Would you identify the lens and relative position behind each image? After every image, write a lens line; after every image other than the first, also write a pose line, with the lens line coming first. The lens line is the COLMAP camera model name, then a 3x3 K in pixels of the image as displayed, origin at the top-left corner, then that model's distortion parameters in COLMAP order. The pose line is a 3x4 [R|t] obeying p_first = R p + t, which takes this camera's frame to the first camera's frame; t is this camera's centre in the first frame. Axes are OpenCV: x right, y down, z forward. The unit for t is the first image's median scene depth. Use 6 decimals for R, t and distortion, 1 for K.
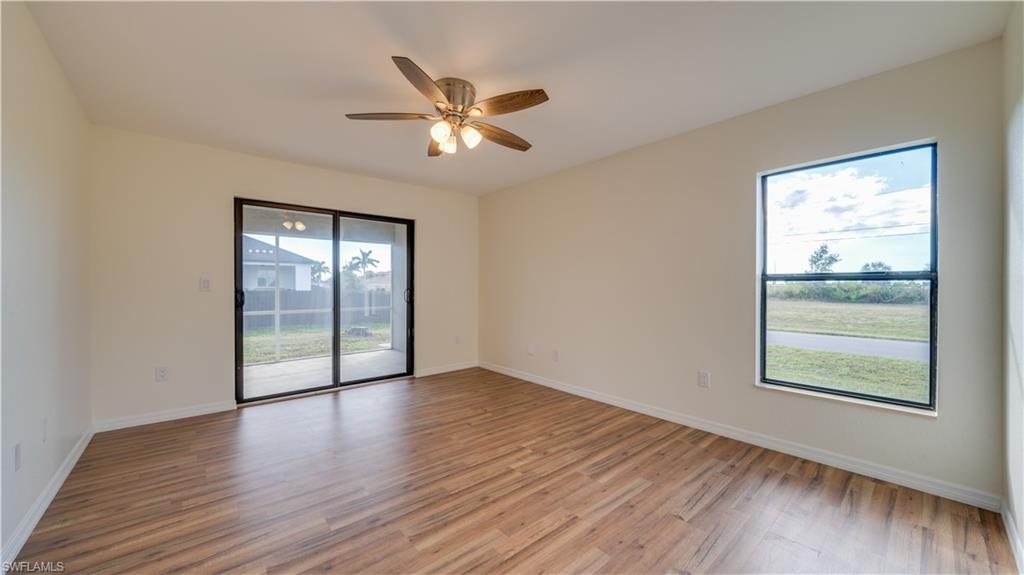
lens RADIAL K [[392.8, 0, 503.1], [0, 392.8, 289.8], [0, 0, 1]] dist [0.007642, -0.000369]
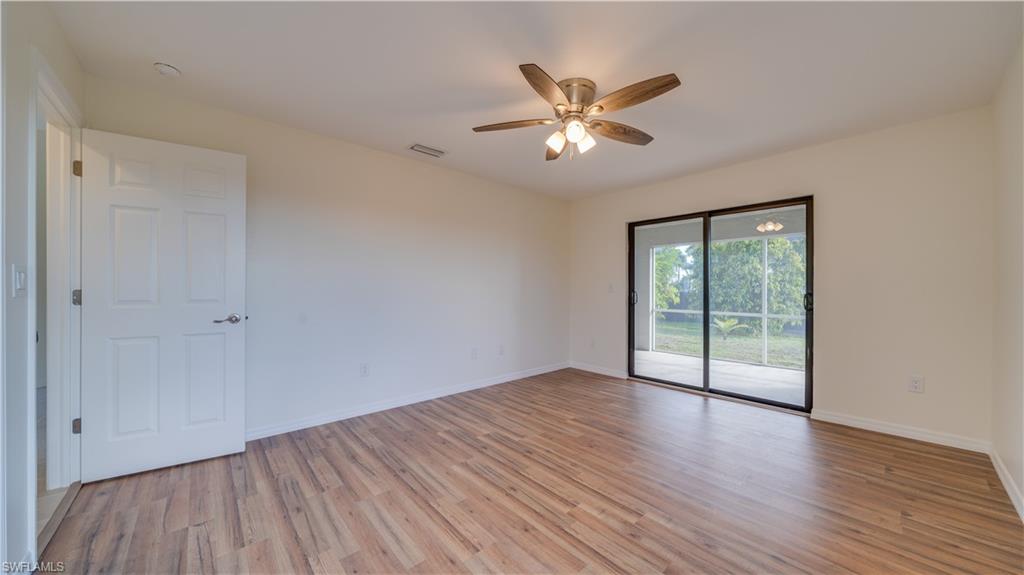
lens RADIAL K [[348.8, 0, 501.3], [0, 348.8, 289.4], [0, 0, 1]] dist [-0.000452, -0.000135]
pose [[-0.008087, 0.000567, -0.999967, 0.592729], [-0.011404, 0.999935, 0.000659, -0.002855], [0.999902, 0.011409, -0.008080, 0.649327]]
